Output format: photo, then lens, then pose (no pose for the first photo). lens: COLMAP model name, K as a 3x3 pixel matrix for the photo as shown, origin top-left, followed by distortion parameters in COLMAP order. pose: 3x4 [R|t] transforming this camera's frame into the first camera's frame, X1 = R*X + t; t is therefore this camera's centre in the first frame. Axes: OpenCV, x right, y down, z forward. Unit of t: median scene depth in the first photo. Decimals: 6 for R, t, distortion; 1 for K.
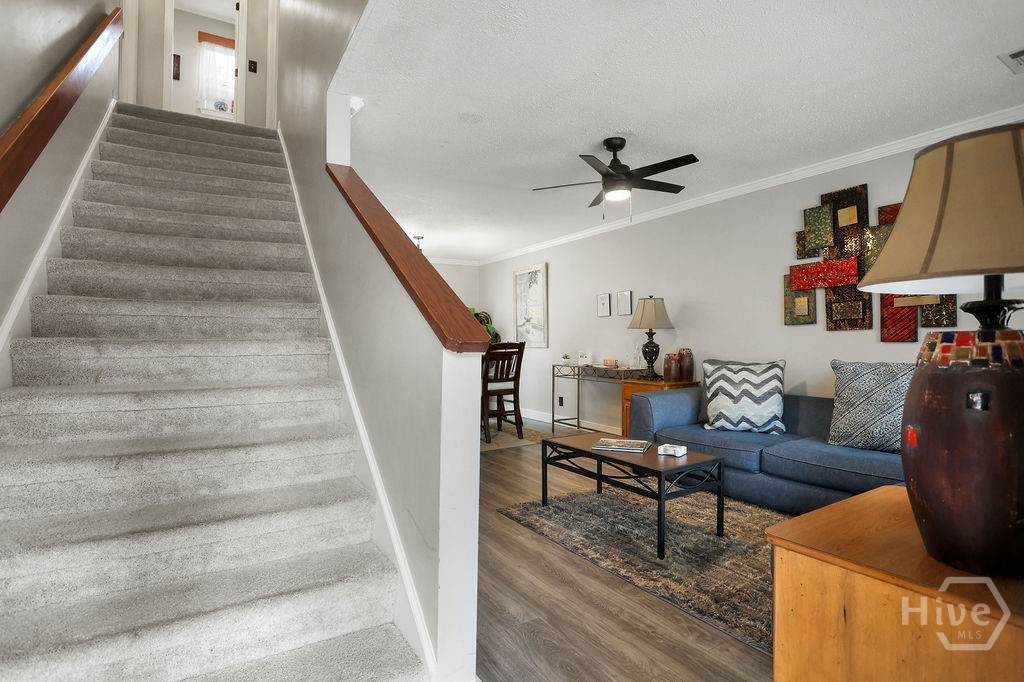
lens RADIAL K [[504.8, 0, 511.0], [0, 504.8, 339.2], [0, 0, 1]] dist [-0.070923, 0.028960]
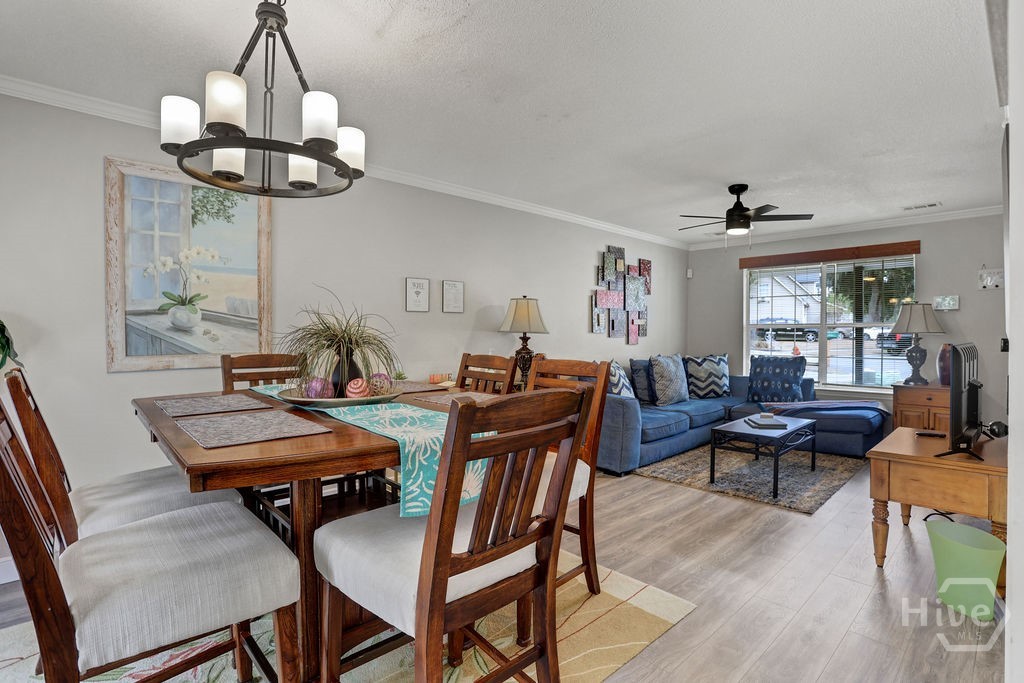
lens RADIAL K [[499.9, 0, 502.1], [0, 499.9, 341.3], [0, 0, 1]] dist [-0.083745, 0.035052]
pose [[-0.182728, -0.011735, 0.983093, -0.748380], [-0.004247, 0.999929, 0.011147, -0.019589], [-0.983154, -0.002138, -0.182765, 1.524868]]
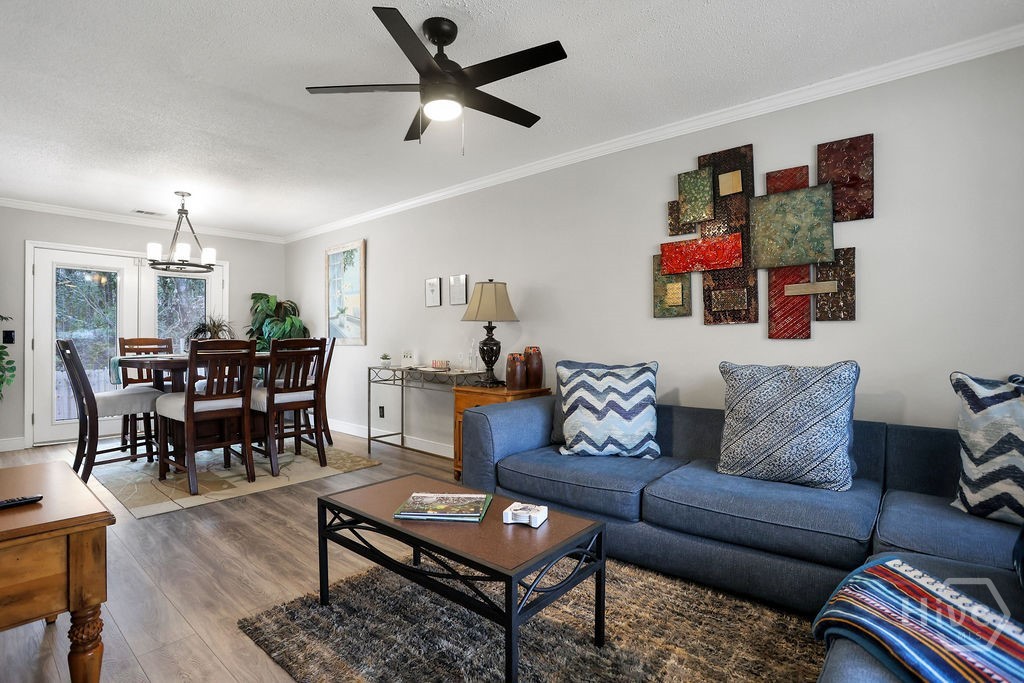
lens RADIAL K [[499.9, 0, 502.1], [0, 499.9, 341.3], [0, 0, 1]] dist [-0.083745, 0.035052]
pose [[0.955948, 0.000708, 0.293537, 0.084424], [-0.003910, 0.999939, 0.010323, 0.002667], [-0.293511, -0.011016, 0.955892, 0.311964]]
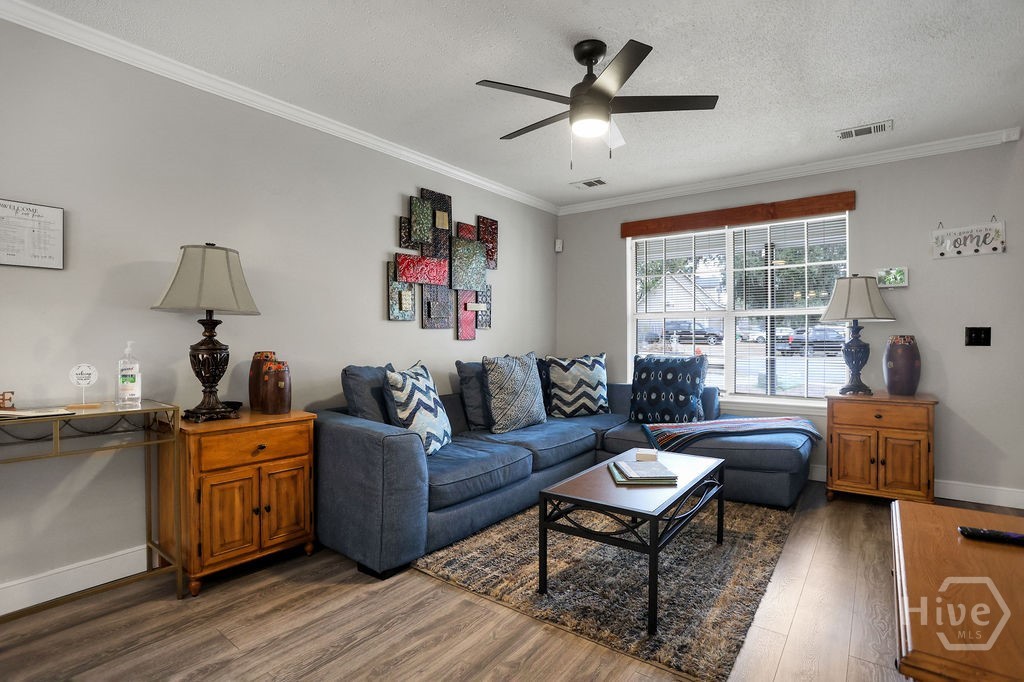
lens RADIAL K [[505.4, 0, 506.0], [0, 505.4, 339.7], [0, 0, 1]] dist [-0.073922, 0.029896]
pose [[-0.350949, 0.001487, 0.936394, -0.333723], [-0.002882, 0.999992, -0.002668, 0.007252], [-0.936390, -0.003635, -0.350942, 1.143545]]
